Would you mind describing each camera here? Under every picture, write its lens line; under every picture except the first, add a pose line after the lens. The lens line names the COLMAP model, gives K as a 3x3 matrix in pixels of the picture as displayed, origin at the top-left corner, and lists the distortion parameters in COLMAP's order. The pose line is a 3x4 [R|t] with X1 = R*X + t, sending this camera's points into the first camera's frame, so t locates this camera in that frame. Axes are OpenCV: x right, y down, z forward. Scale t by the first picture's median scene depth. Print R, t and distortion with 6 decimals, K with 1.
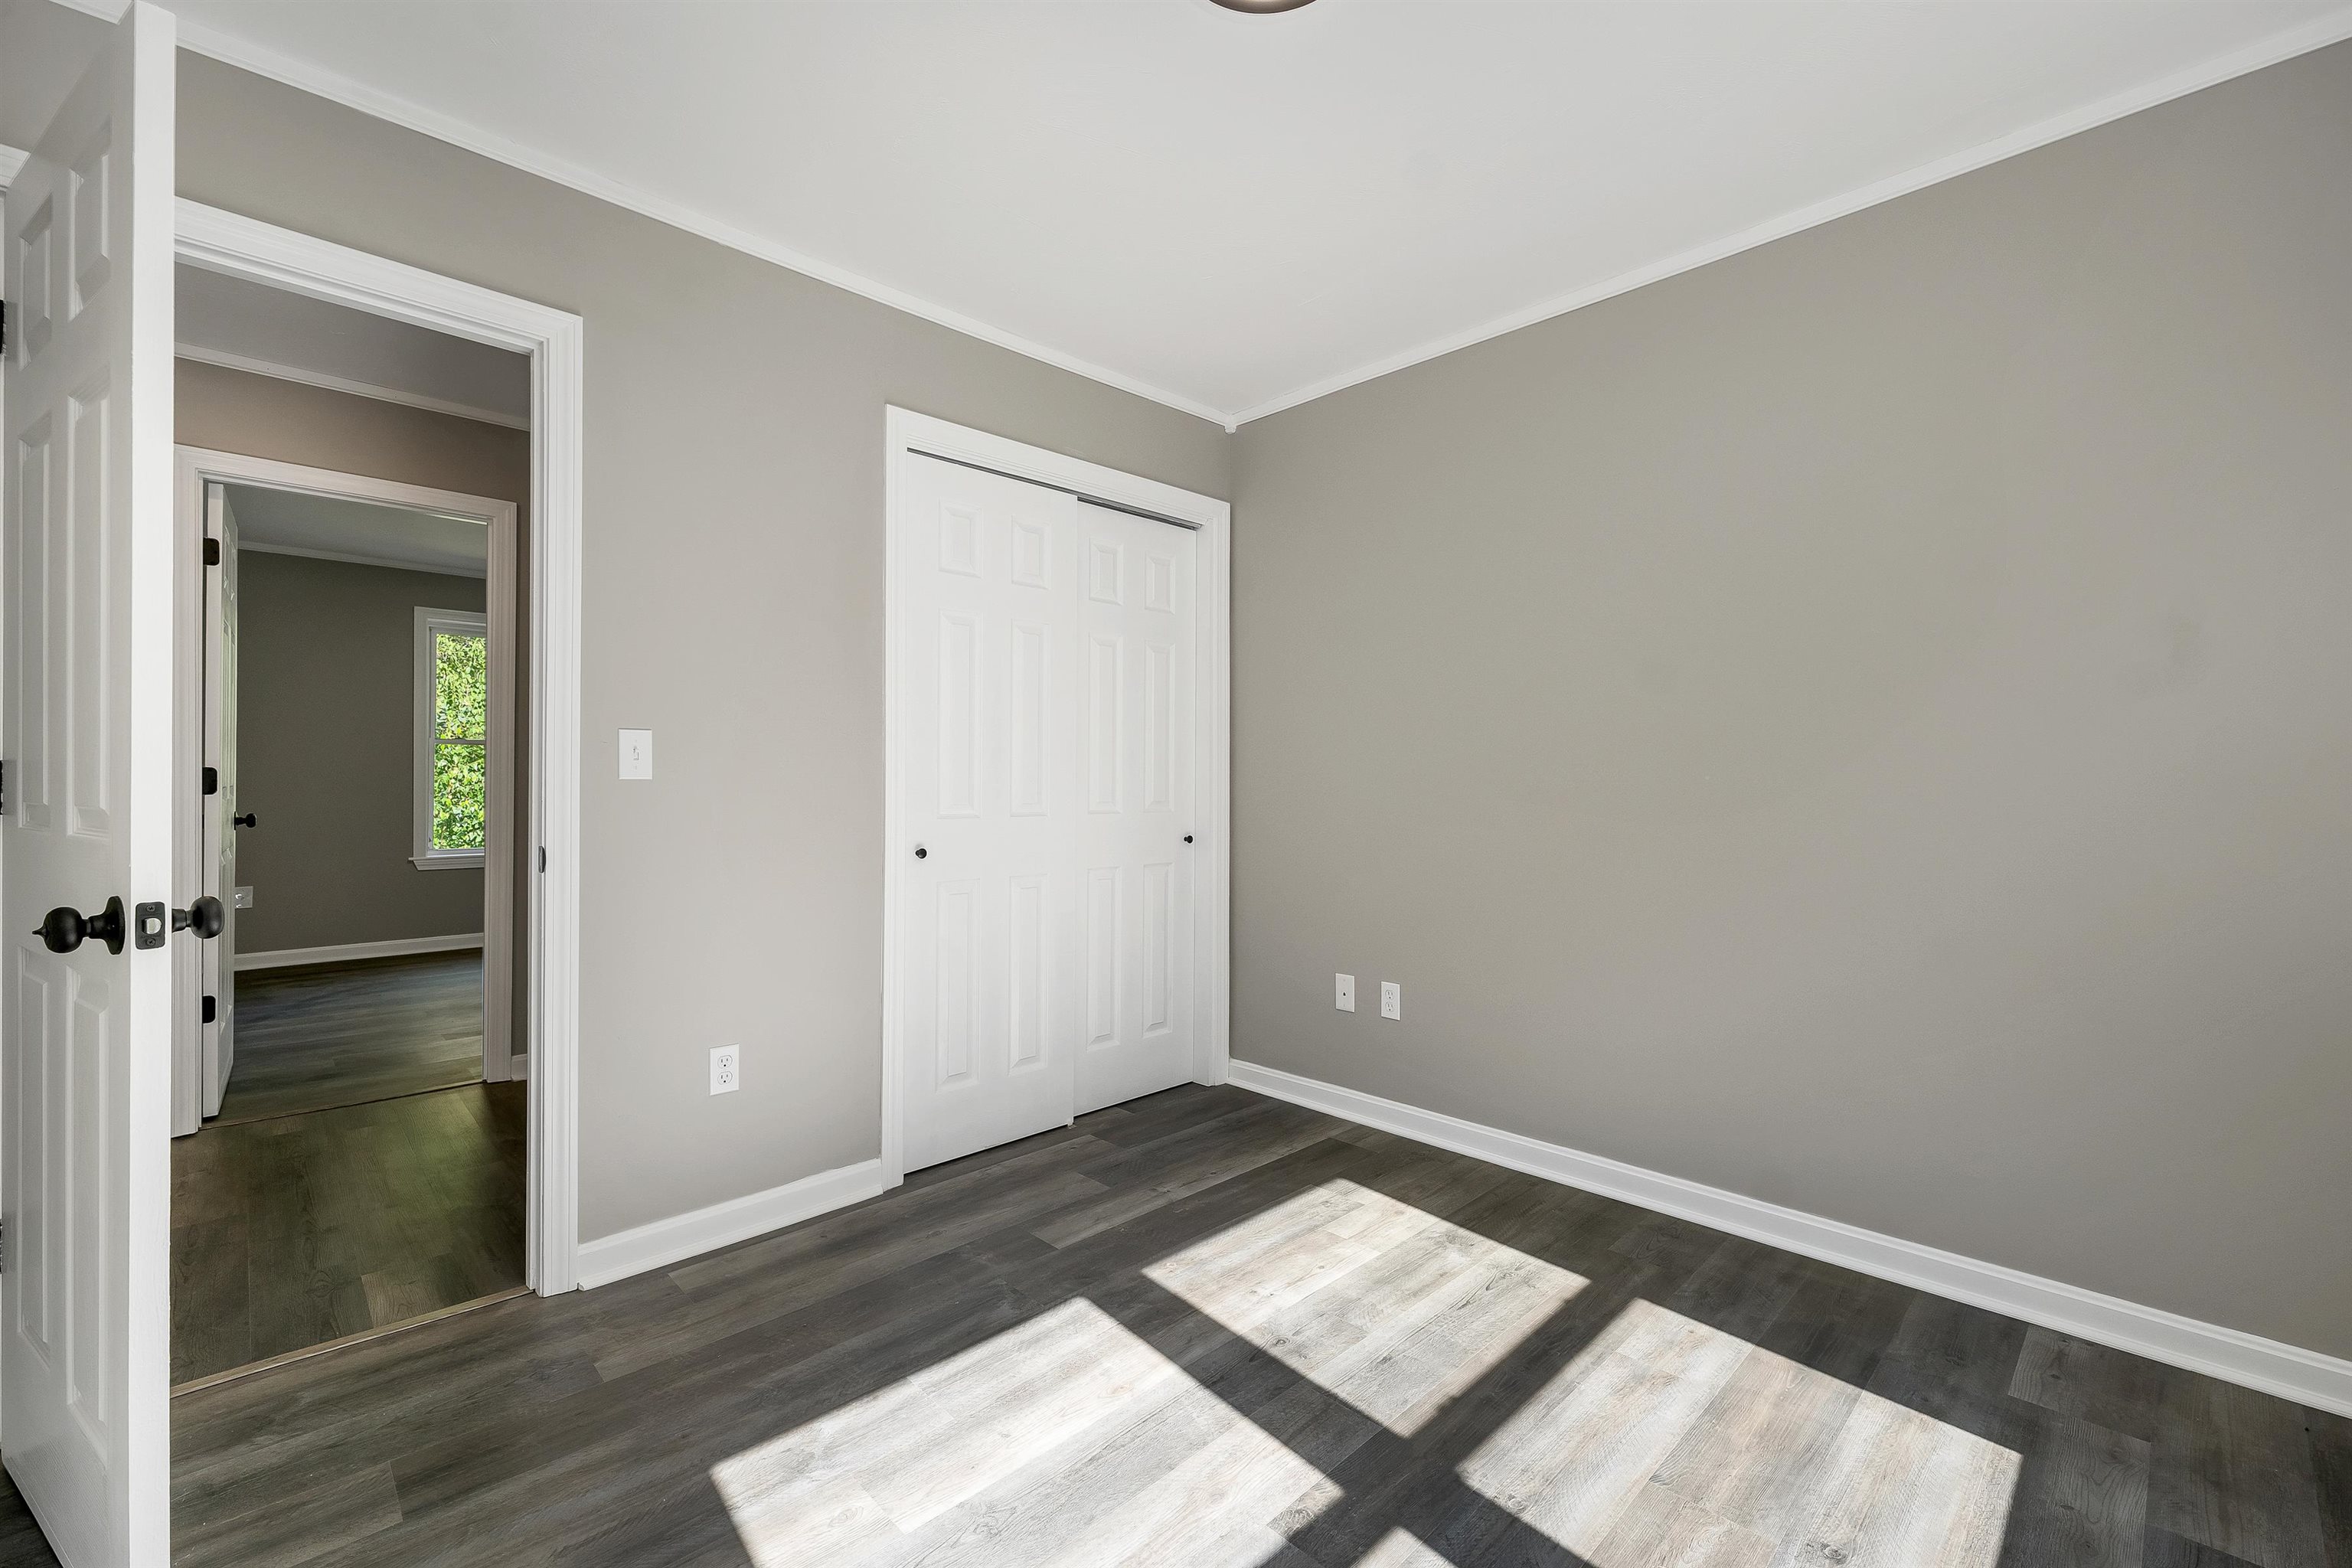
lens RADIAL K [[976.1, 0, 1178.4], [0, 976.1, 784.1], [0, 0, 1]] dist [0.005694, -0.000233]
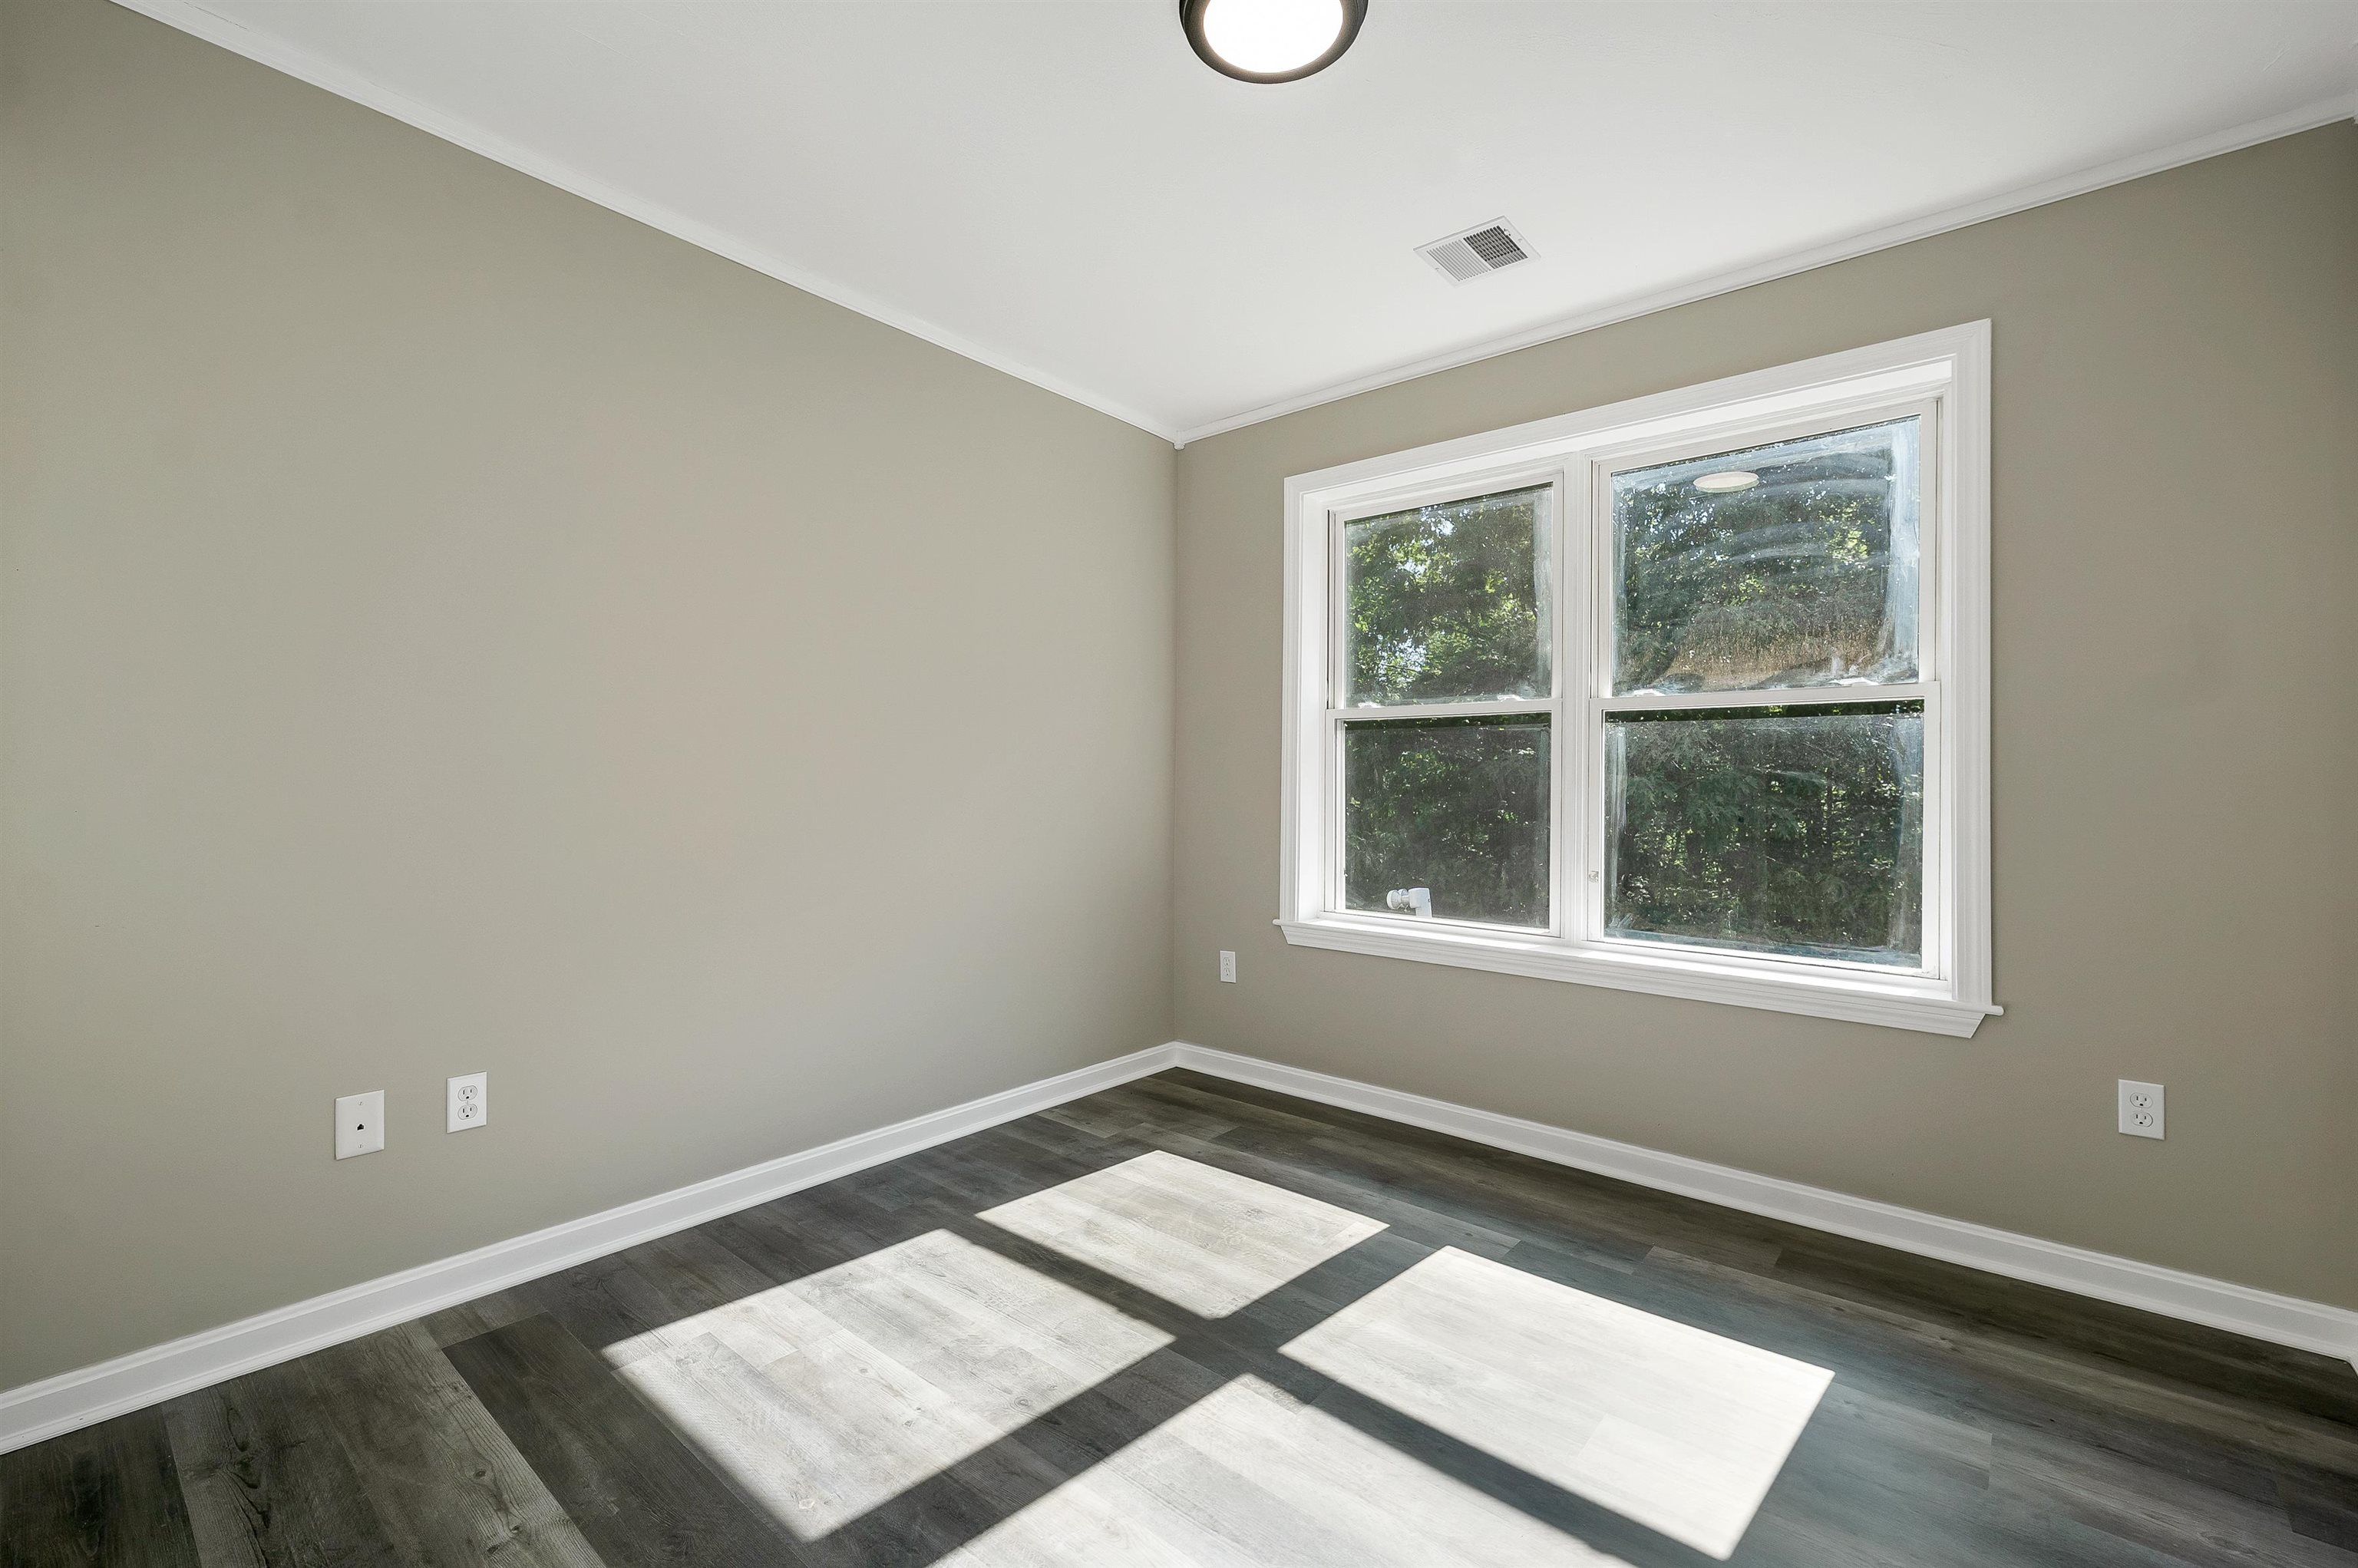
lens RADIAL K [[992.8, 0, 1182.6], [0, 992.8, 783.9], [0, 0, 1]] dist [0.002543, 0.000078]
pose [[-0.089584, -0.002068, 0.995977, -0.759394], [-0.004068, 0.999990, 0.001710, 0.003736], [-0.995971, -0.003899, -0.089591, 0.881364]]
